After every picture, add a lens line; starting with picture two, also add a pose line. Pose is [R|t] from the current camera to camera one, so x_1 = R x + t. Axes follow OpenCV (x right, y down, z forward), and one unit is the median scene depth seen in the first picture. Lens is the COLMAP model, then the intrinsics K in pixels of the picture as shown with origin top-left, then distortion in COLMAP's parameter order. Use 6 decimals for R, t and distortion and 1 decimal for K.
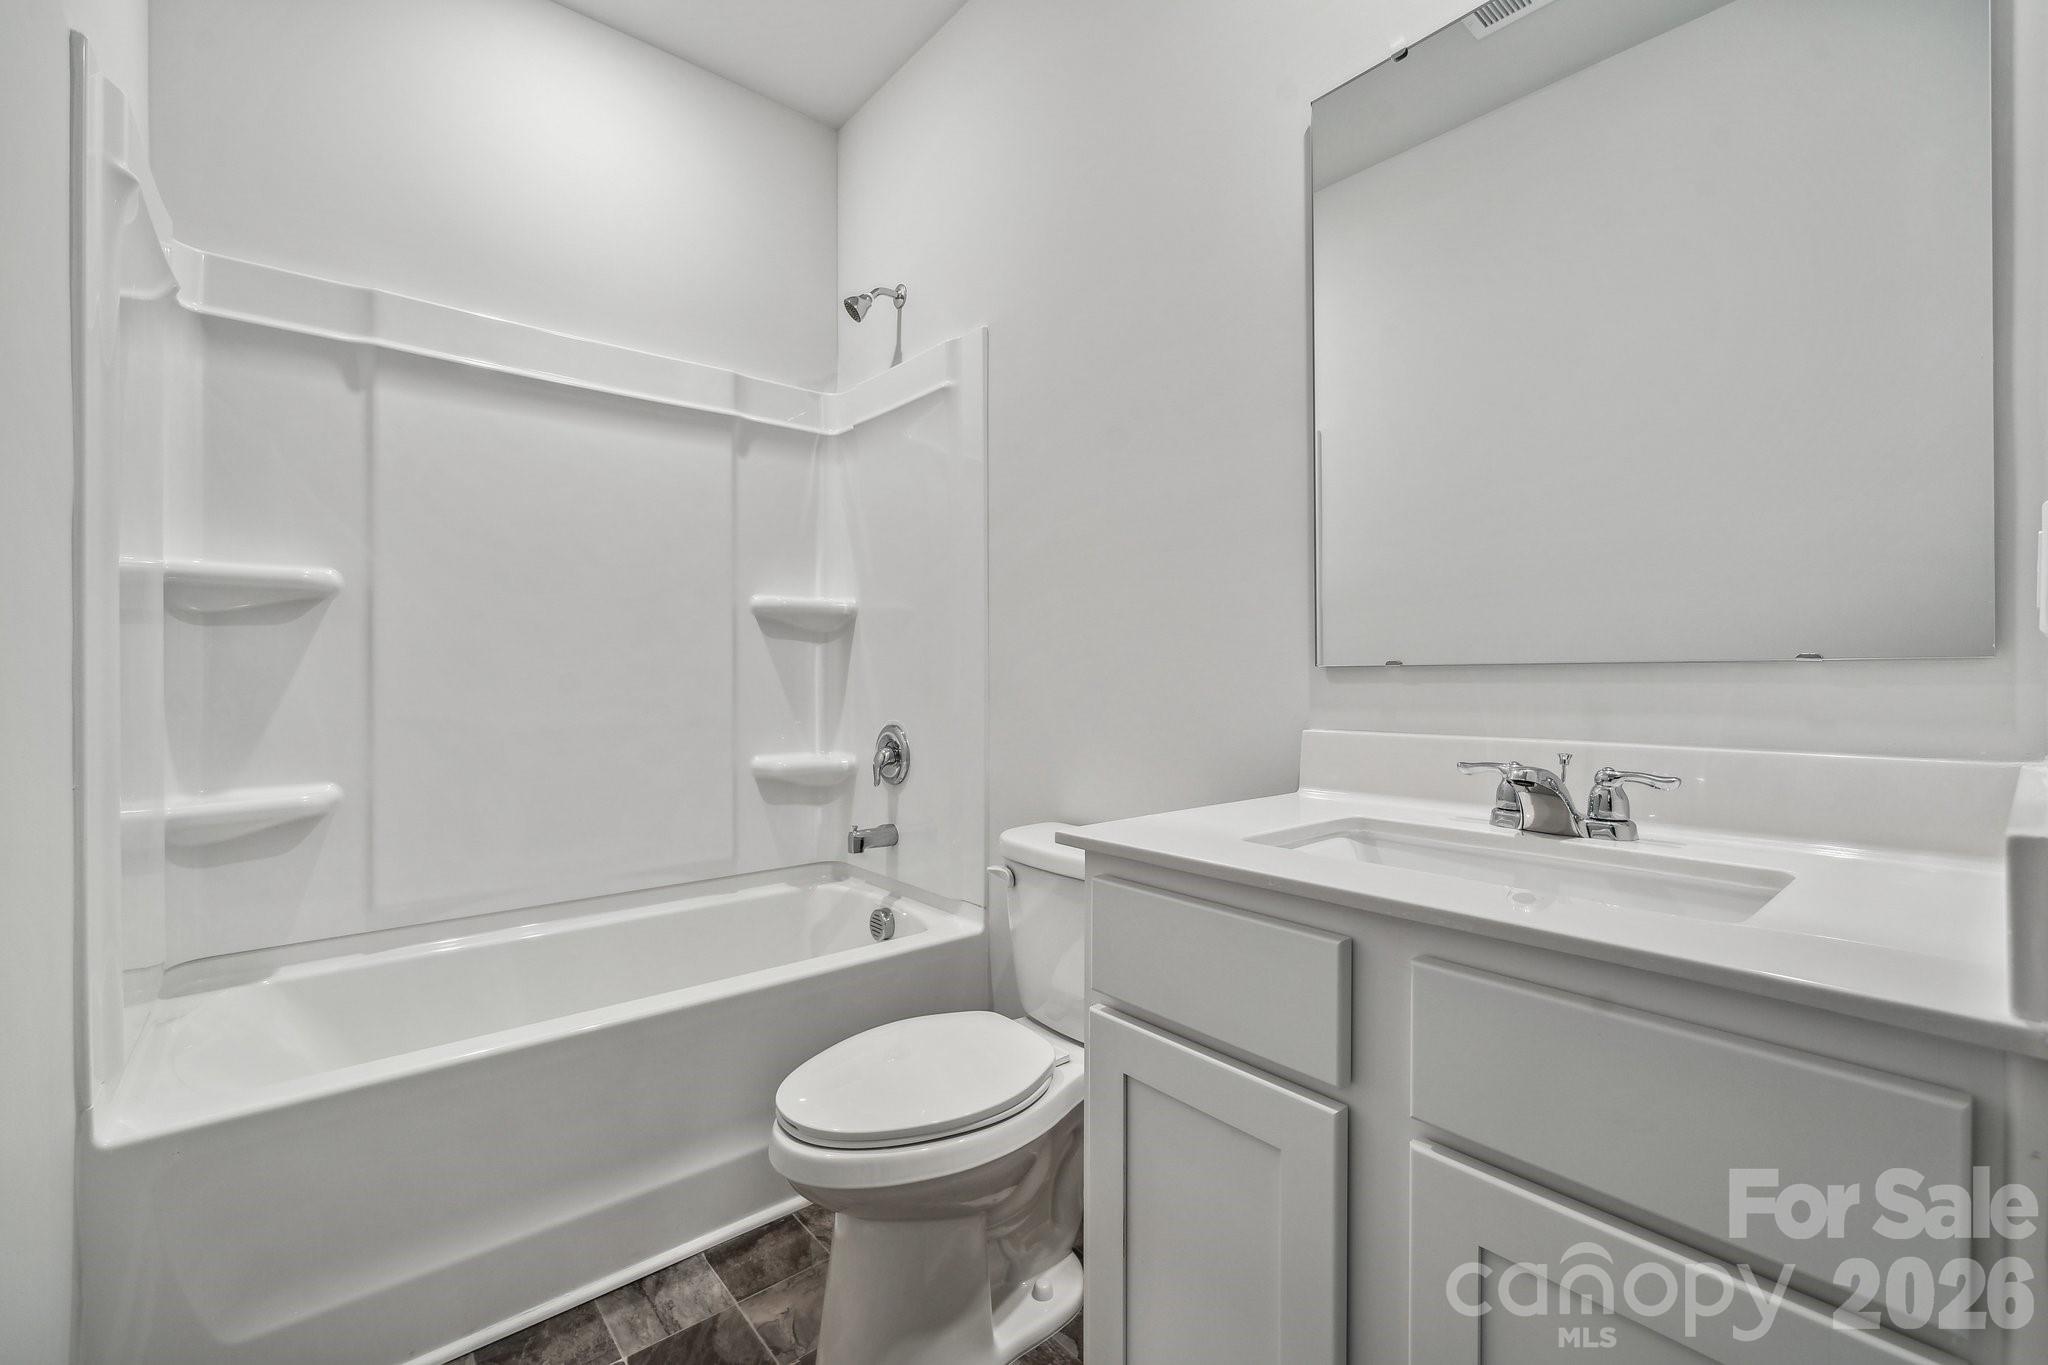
lens RADIAL K [[852.9, 0, 1027.0], [0, 852.9, 672.2], [0, 0, 1]] dist [-0.017576, -0.000291]
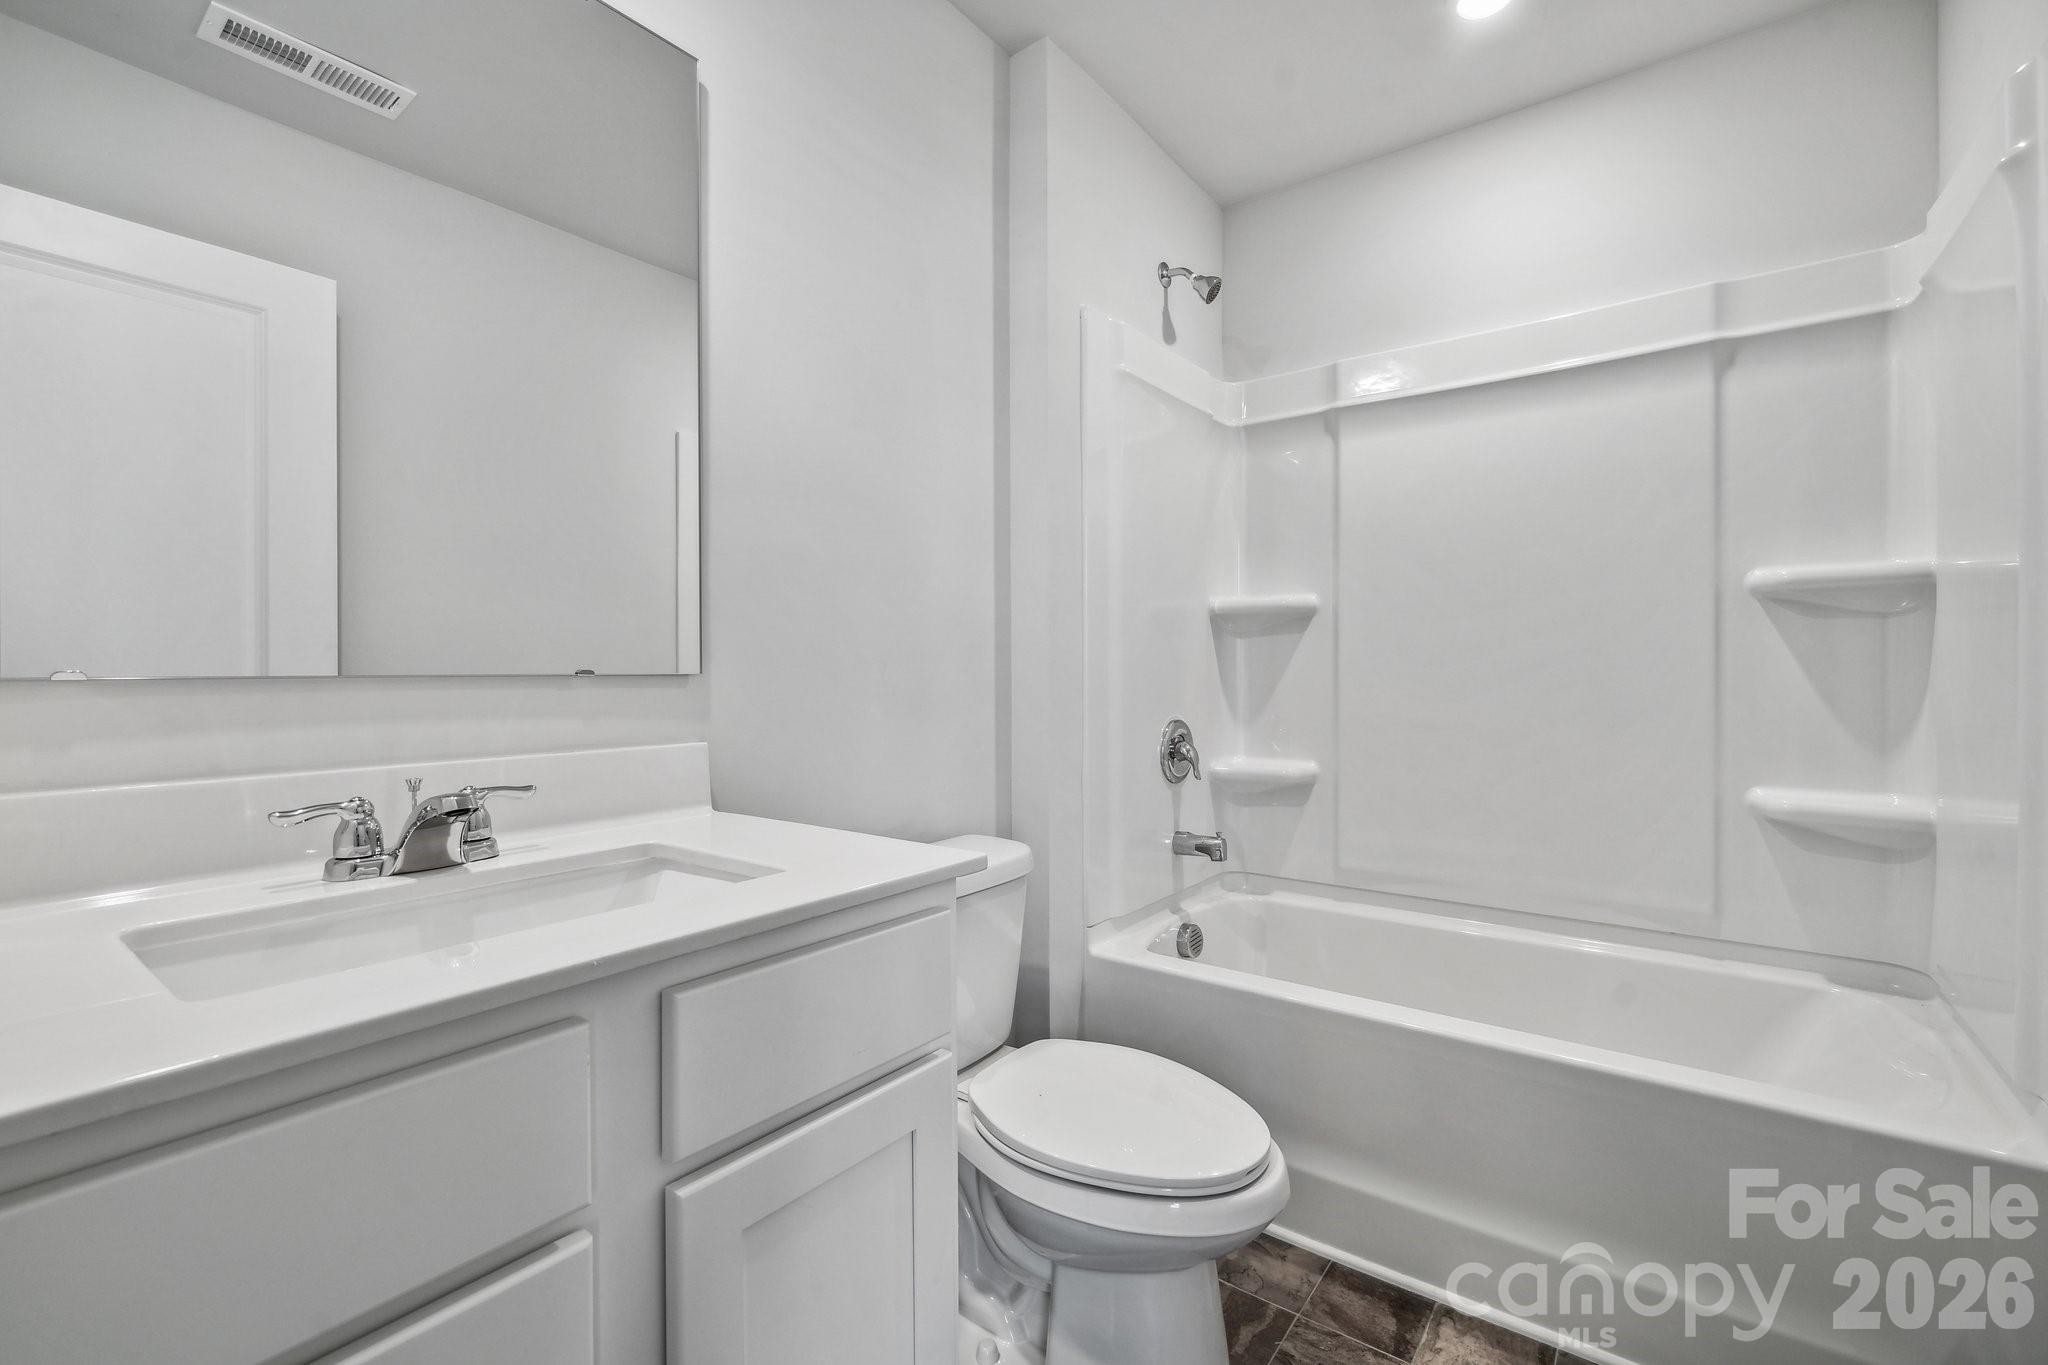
lens RADIAL K [[852.9, 0, 1027.0], [0, 852.9, 672.2], [0, 0, 1]] dist [-0.017576, -0.000291]
pose [[0.227323, 0.002296, -0.973817, 0.254832], [-0.000925, 0.999997, 0.002142, -0.002266], [0.973819, 0.000413, 0.227325, 0.223570]]
